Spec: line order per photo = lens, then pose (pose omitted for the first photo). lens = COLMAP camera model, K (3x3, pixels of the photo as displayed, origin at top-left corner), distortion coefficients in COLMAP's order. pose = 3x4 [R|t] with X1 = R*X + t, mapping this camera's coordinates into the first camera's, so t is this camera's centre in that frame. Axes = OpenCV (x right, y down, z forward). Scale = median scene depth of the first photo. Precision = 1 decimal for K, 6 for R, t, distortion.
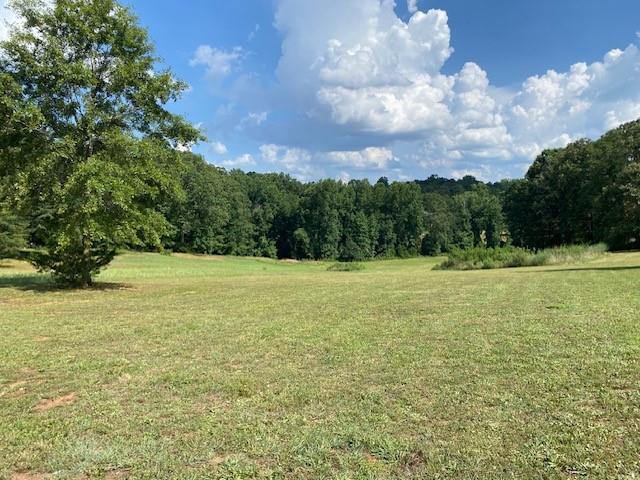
lens RADIAL K [[463.7, 0, 319.6], [0, 463.7, 240.9], [0, 0, 1]] dist [0.027533, -0.041774]
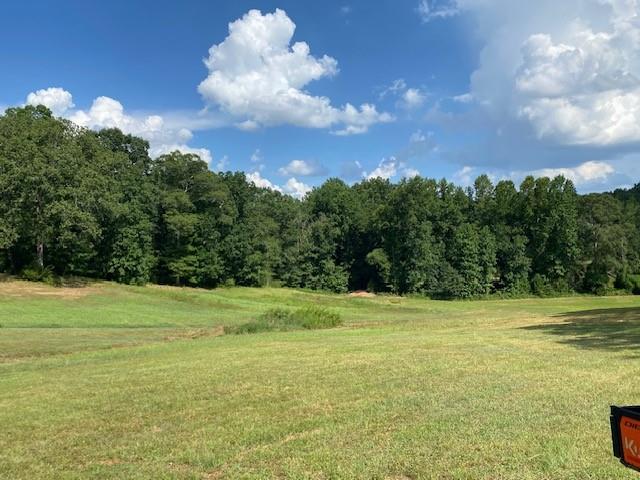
lens RADIAL K [[463.7, 0, 322.8], [0, 463.7, 242.3], [0, 0, 1]] dist [0.027533, -0.041774]
pose [[0.919044, -0.005708, -0.394113, 0.160862], [-0.014518, 0.998726, -0.048320, -0.001620], [0.393887, 0.050130, 0.917791, 0.311067]]
